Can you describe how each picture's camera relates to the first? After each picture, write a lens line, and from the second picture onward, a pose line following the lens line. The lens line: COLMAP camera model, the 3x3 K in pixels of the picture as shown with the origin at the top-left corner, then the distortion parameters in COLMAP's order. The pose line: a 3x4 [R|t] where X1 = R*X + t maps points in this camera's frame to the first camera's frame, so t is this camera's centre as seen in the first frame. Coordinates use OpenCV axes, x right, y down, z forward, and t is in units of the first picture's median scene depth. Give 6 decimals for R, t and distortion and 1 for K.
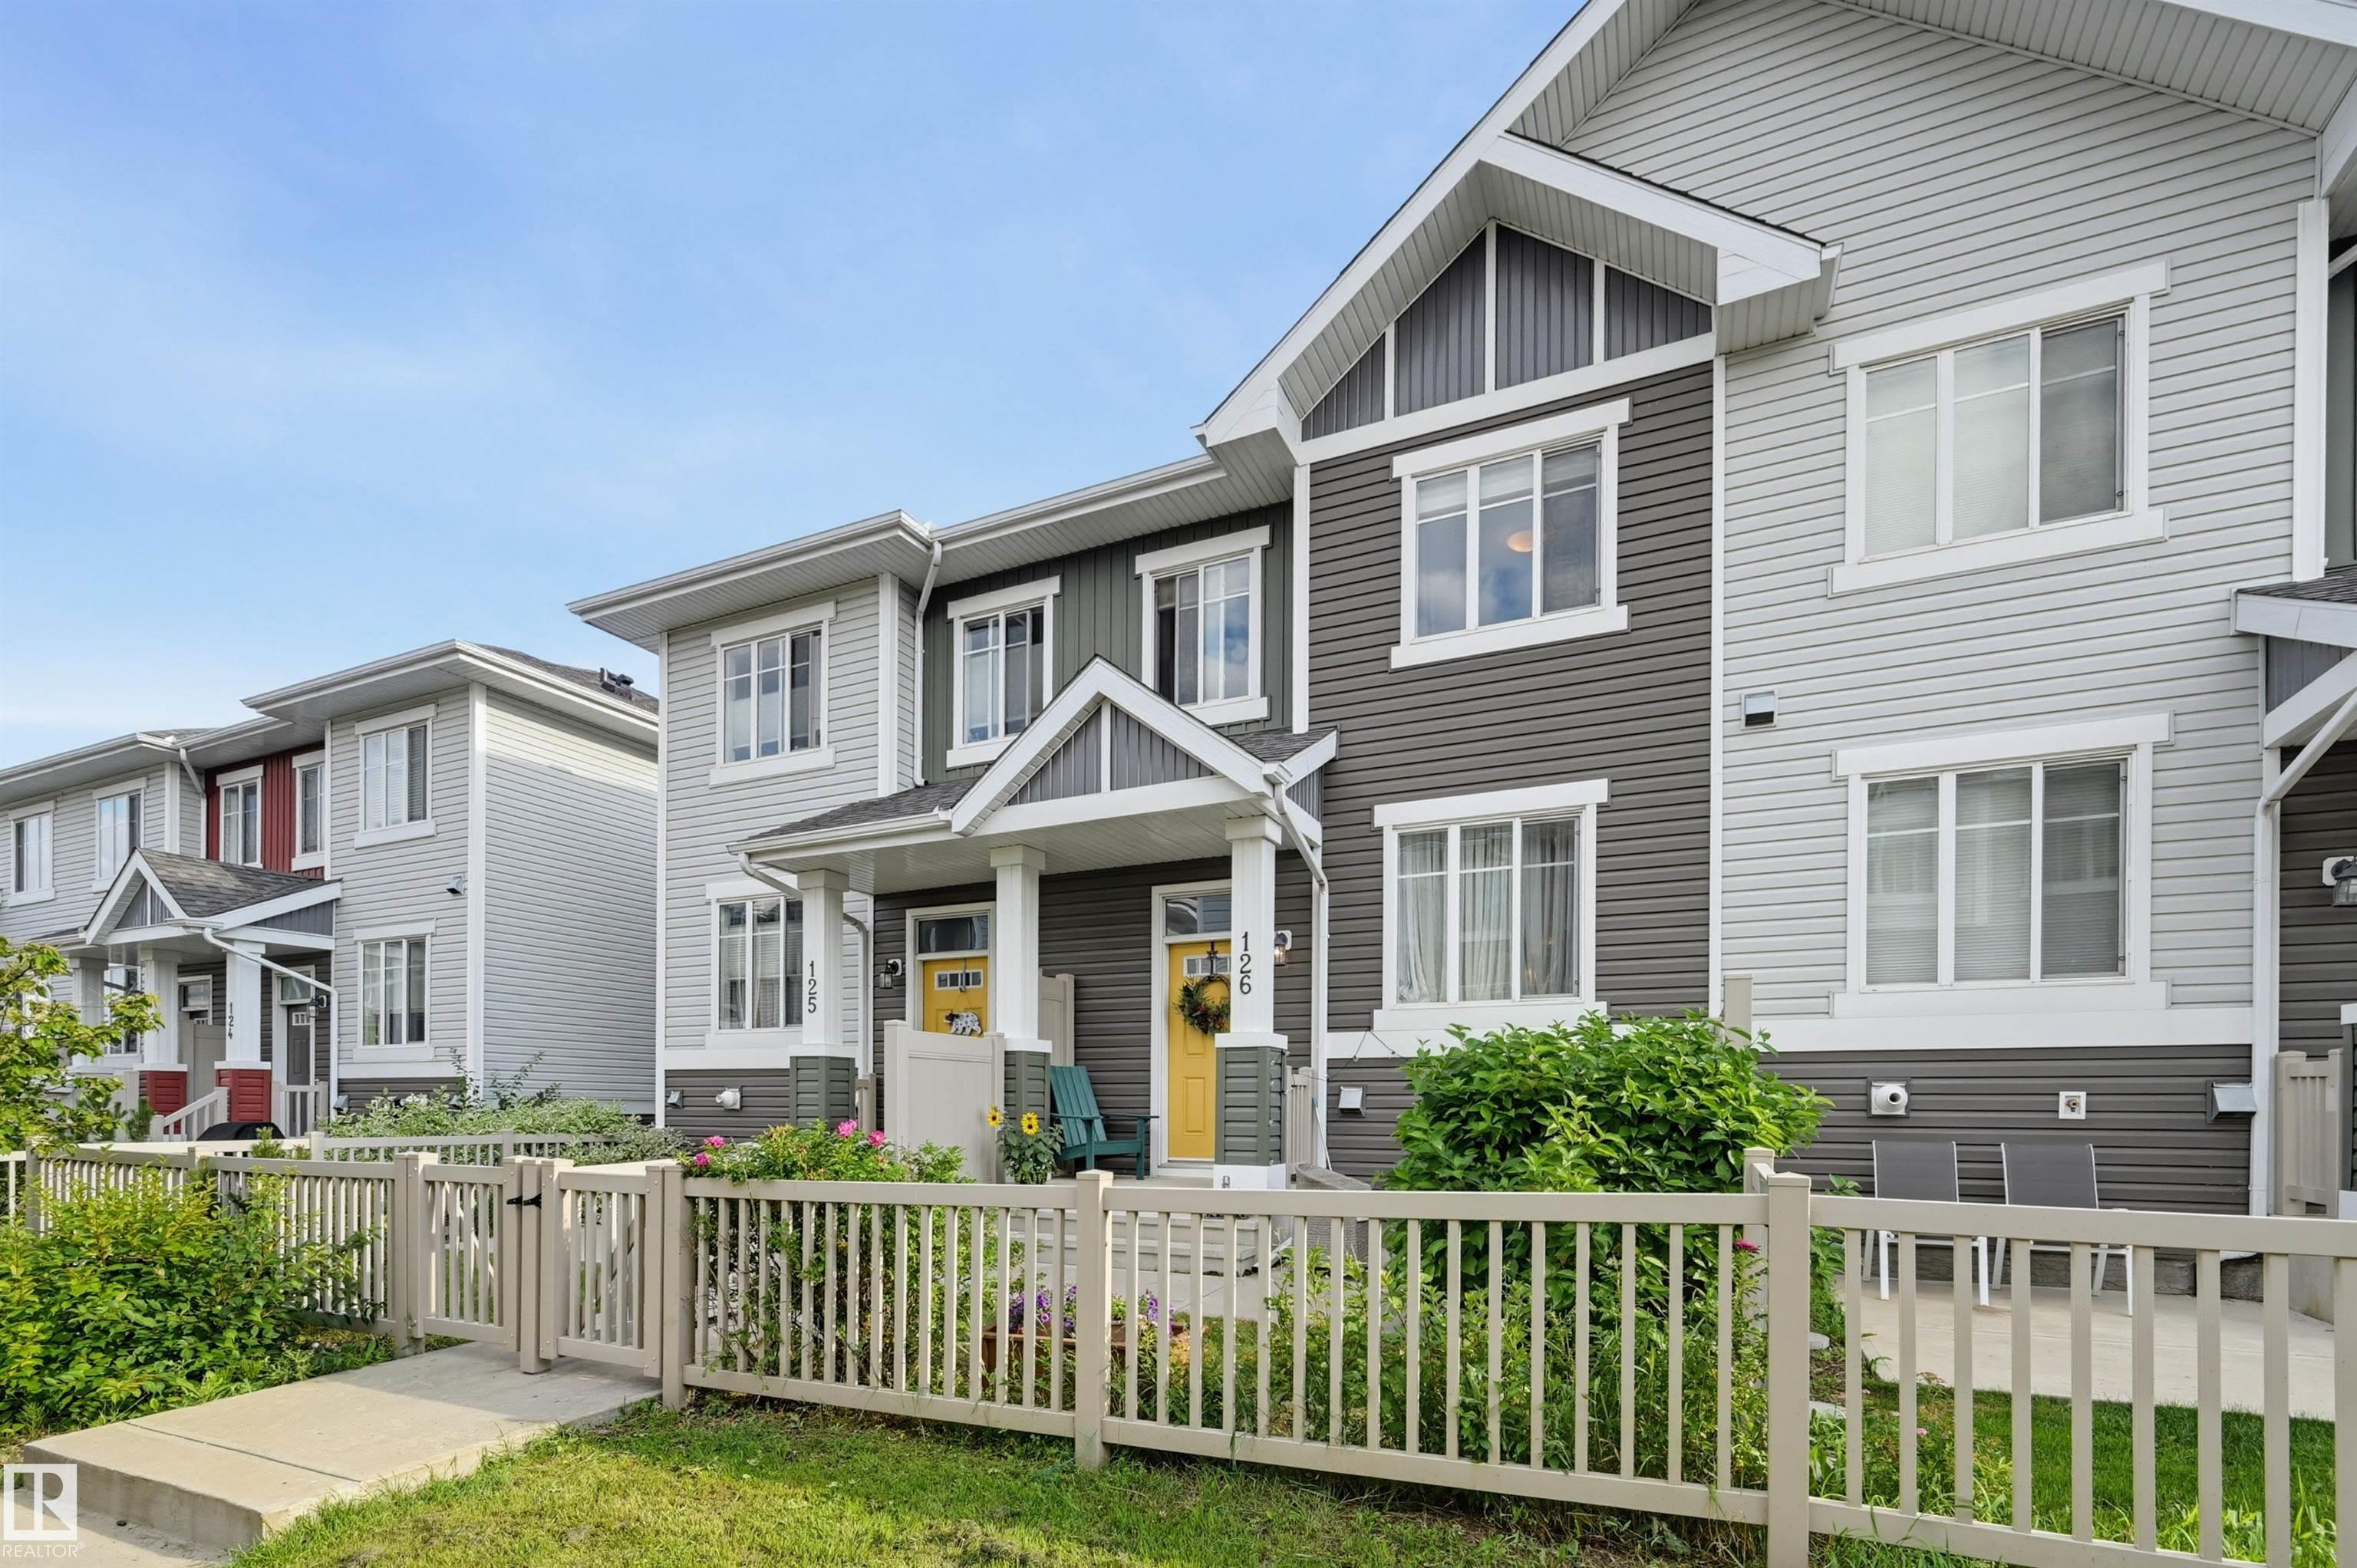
lens RADIAL K [[977.7, 0, 1178.4], [0, 977.7, 799.4], [0, 0, 1]] dist [-0.000432, -0.000457]
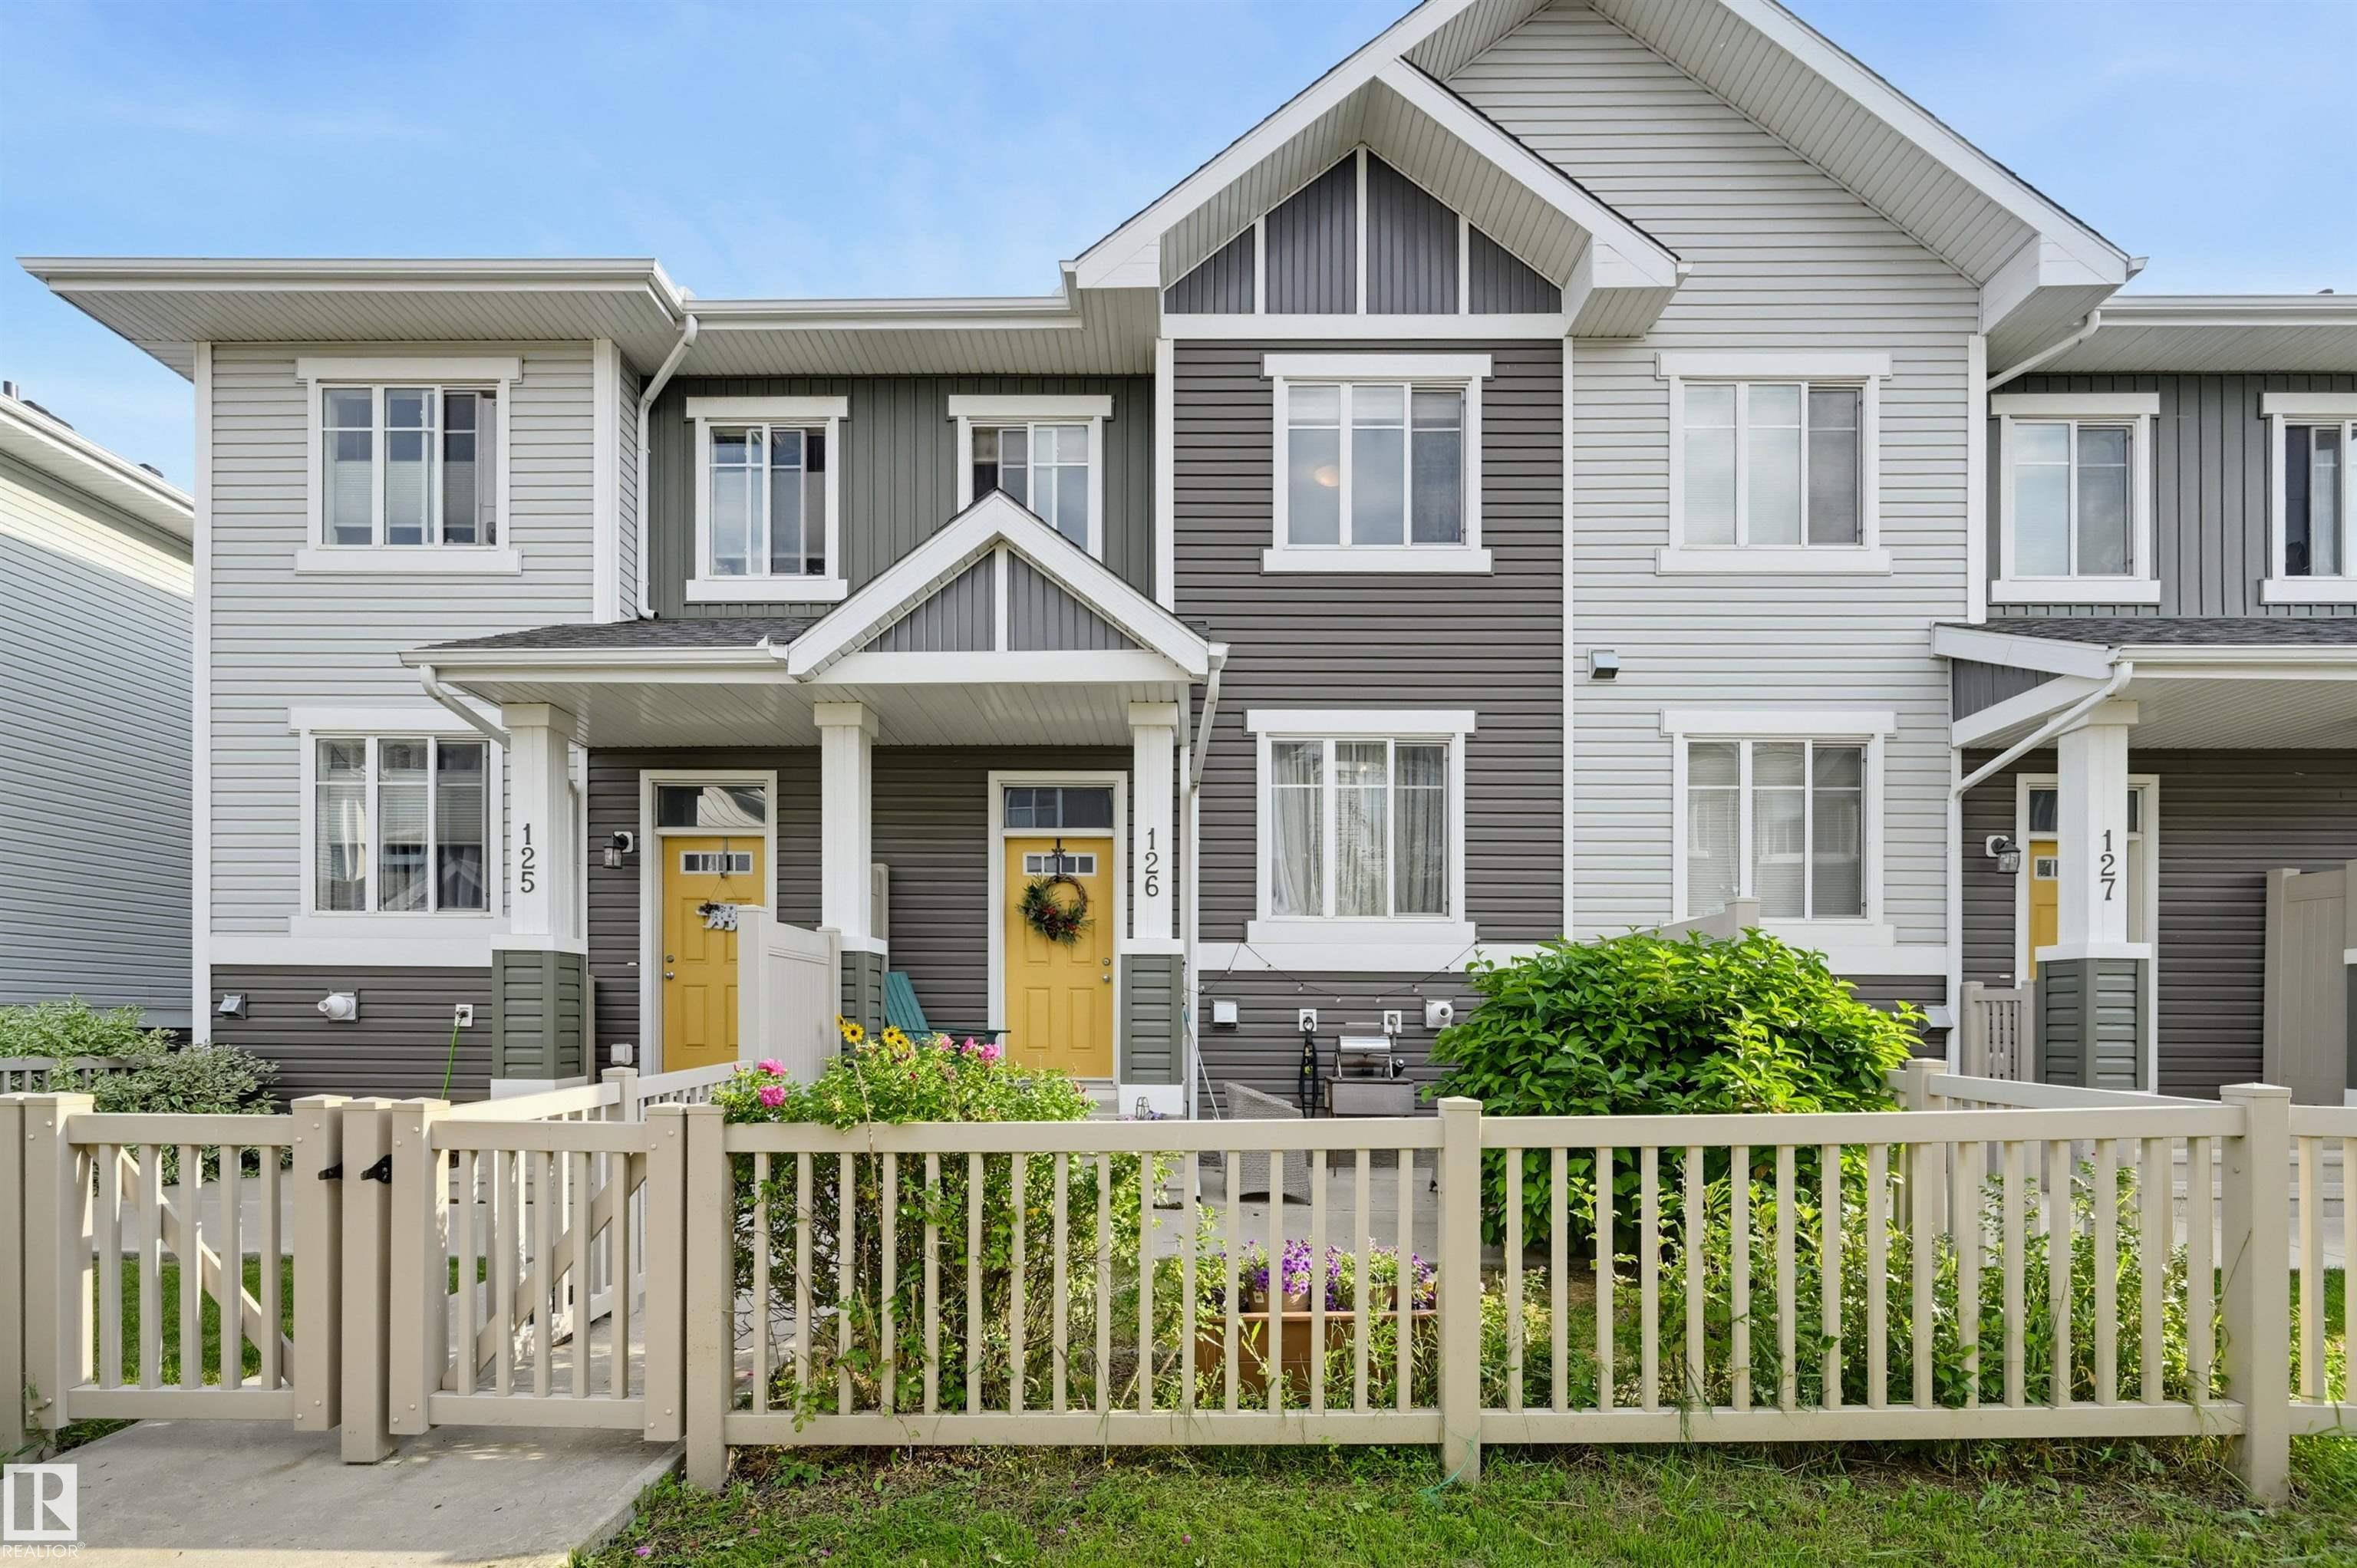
lens RADIAL K [[977.7, 0, 1177.3], [0, 977.7, 767.4], [0, 0, 1]] dist [-0.000432, -0.000457]
pose [[0.918525, 0.103484, 0.381579, -0.222507], [-0.122176, 0.992193, 0.025015, 0.046962], [-0.376012, -0.069597, 0.923998, 0.141980]]
